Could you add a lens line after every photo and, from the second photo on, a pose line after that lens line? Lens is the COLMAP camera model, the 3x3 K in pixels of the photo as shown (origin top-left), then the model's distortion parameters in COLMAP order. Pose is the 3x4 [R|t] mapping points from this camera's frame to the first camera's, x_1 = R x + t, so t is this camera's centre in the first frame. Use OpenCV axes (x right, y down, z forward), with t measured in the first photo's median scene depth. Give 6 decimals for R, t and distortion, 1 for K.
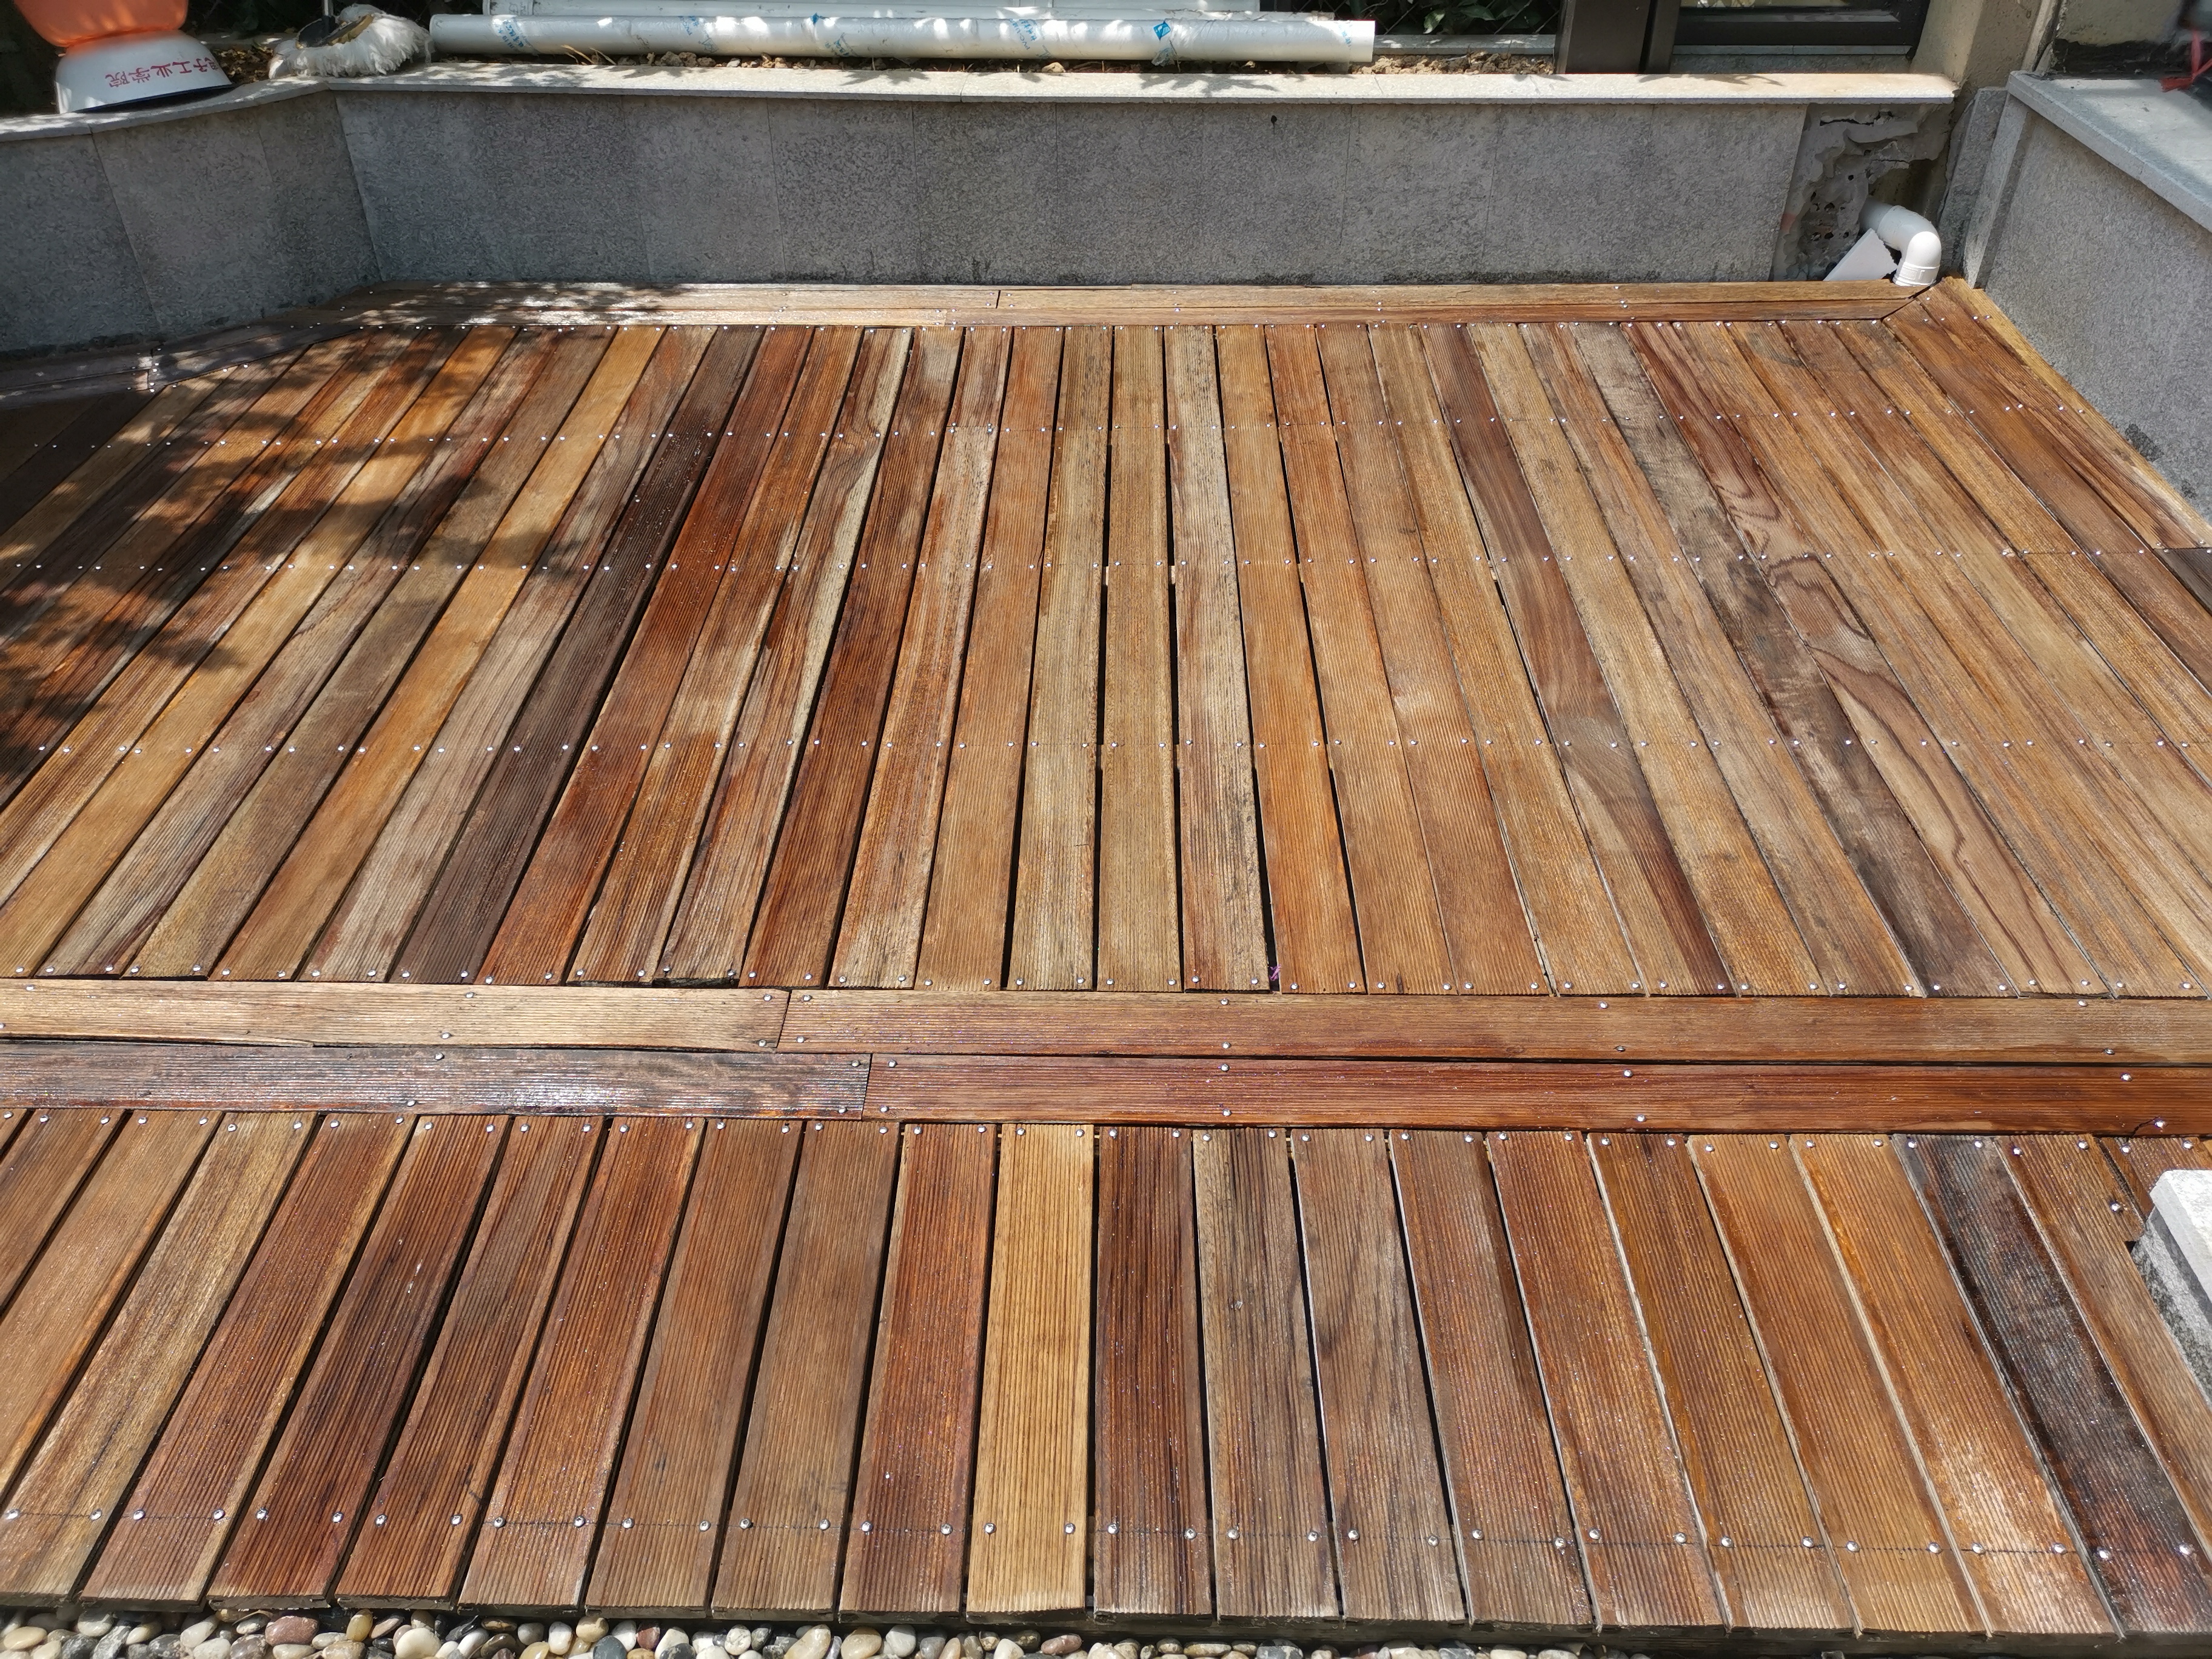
lens RADIAL K [[1702.9, 0, 1097.6], [0, 1702.9, 838.6], [0, 0, 1]] dist [0.061818, -0.062111]
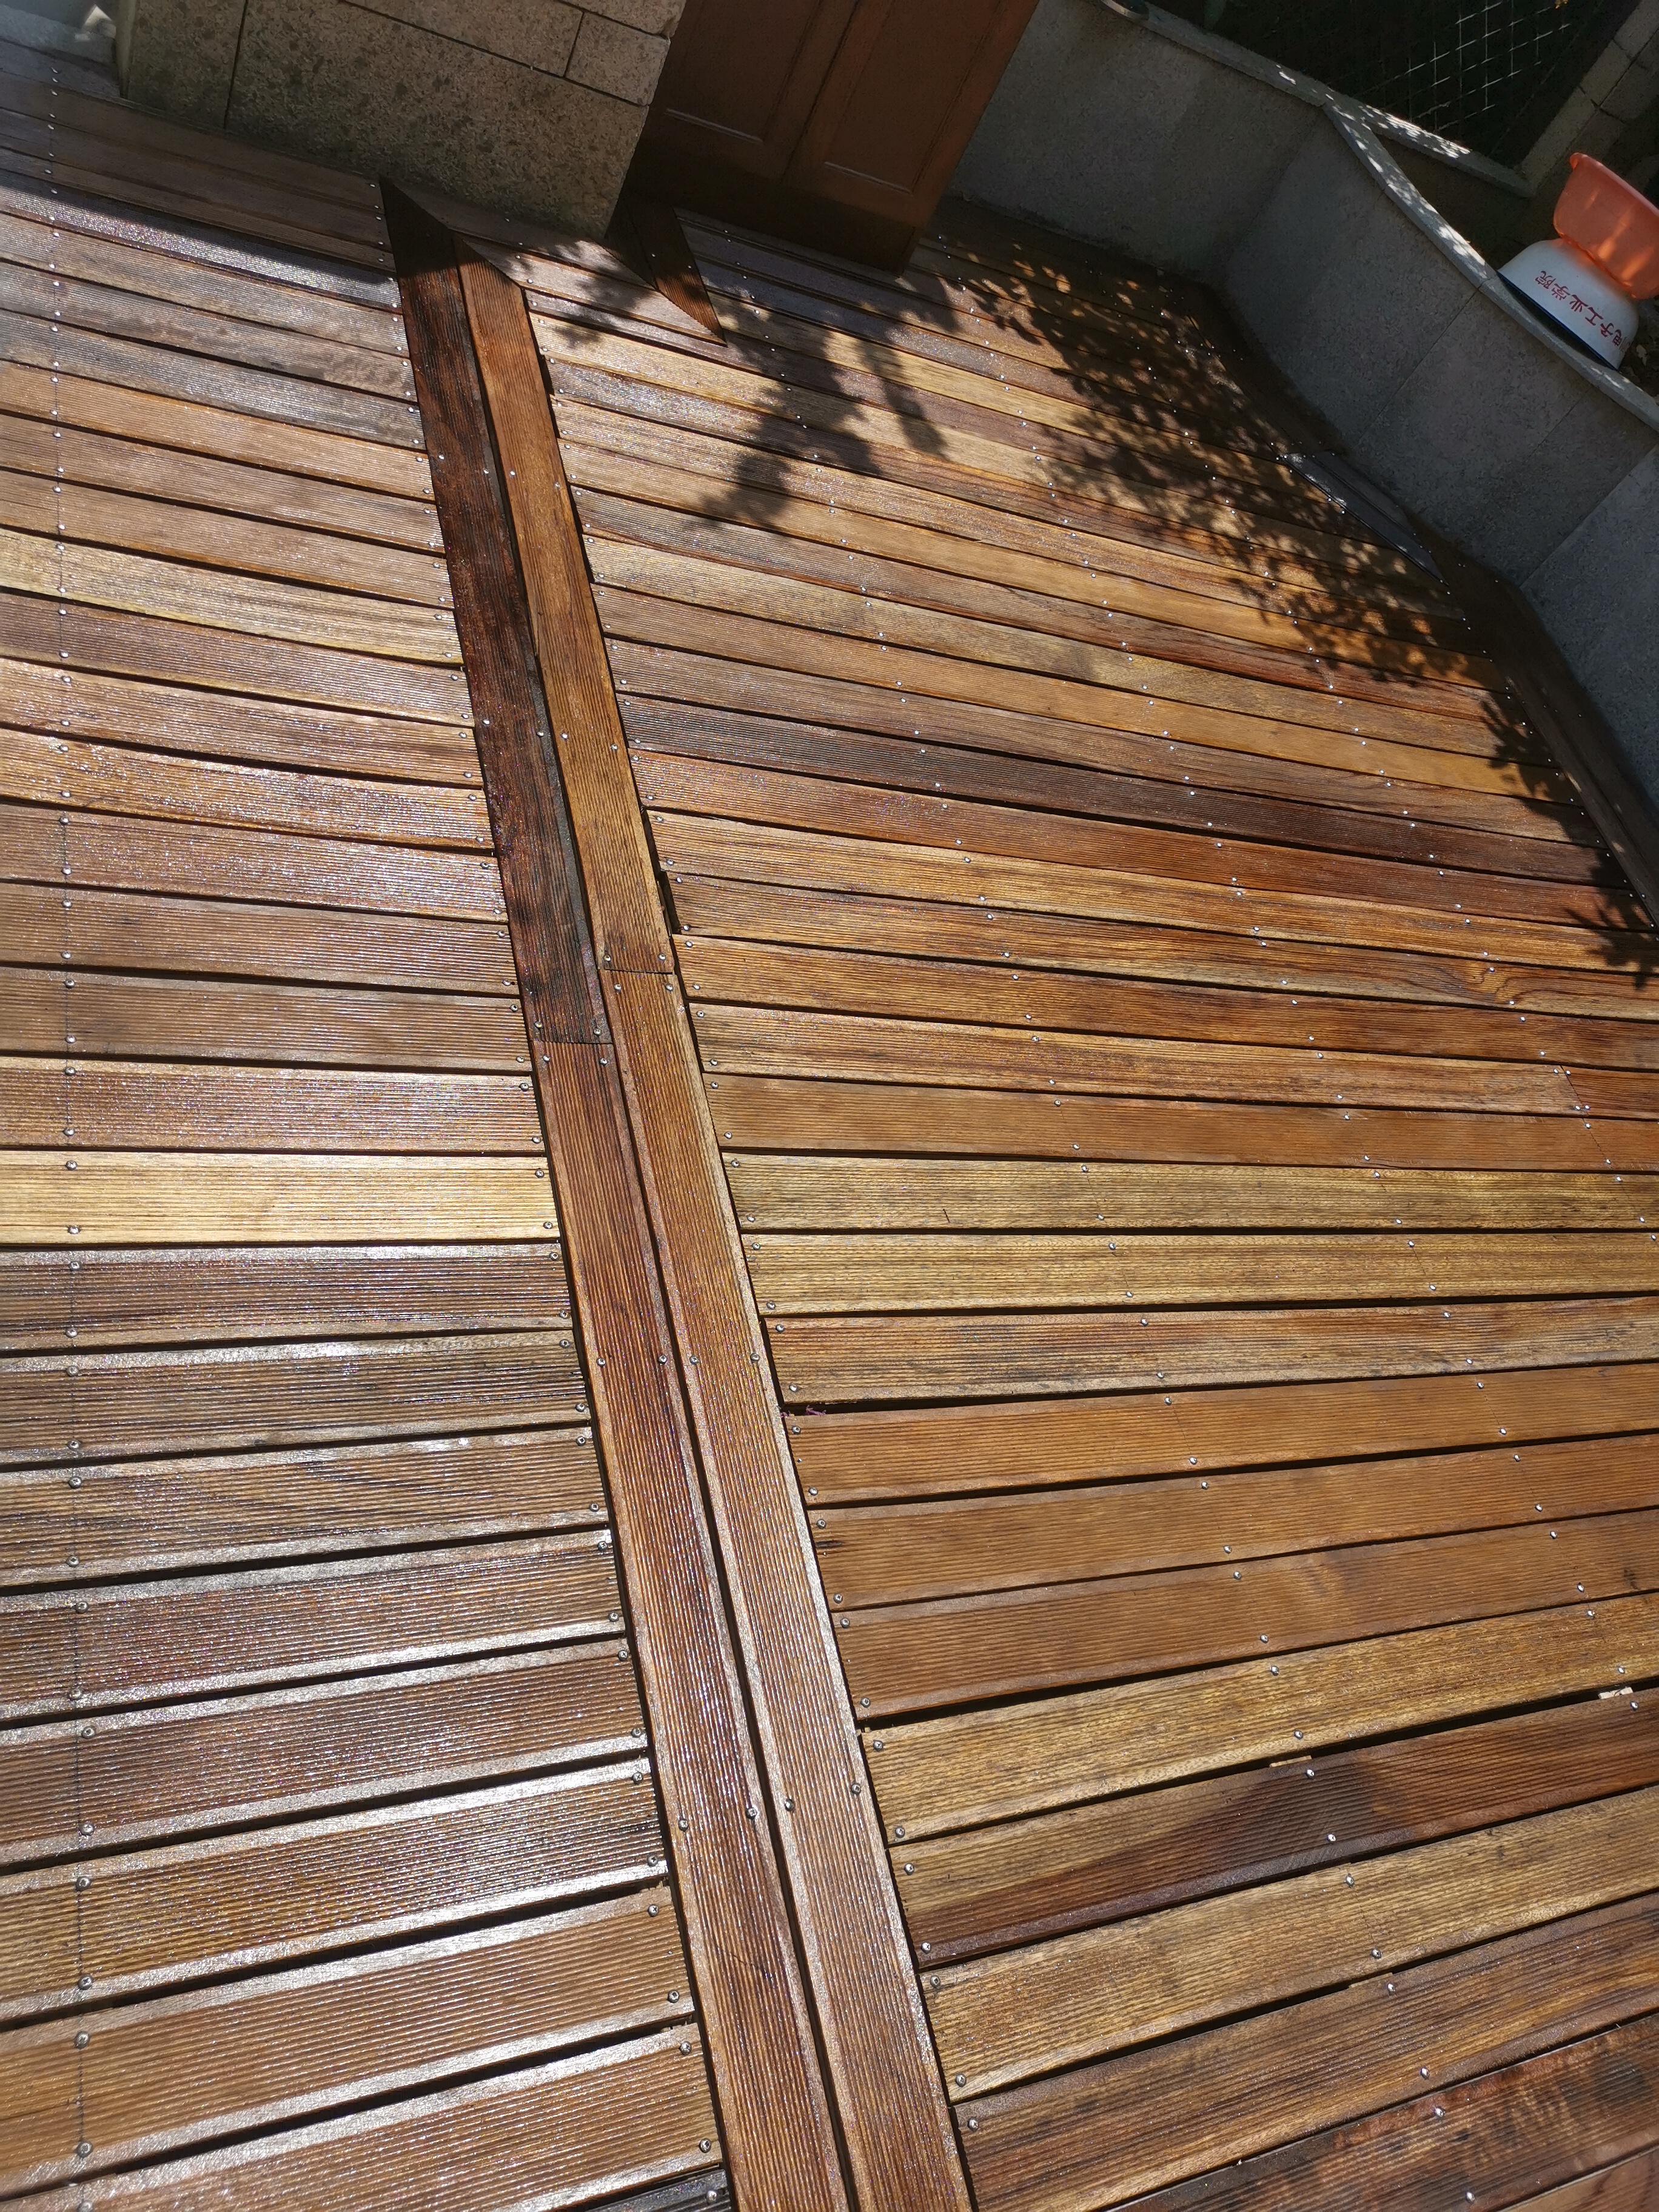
lens RADIAL K [[1702.9, 0, 835.3], [0, 1702.9, 1109.6], [0, 0, 1]] dist [0.061818, -0.062111]
pose [[0.255712, 0.842580, -0.473993, 0.294813], [-0.871524, 0.413107, 0.264174, -0.171313], [0.418398, 0.345544, 0.839966, 0.155774]]
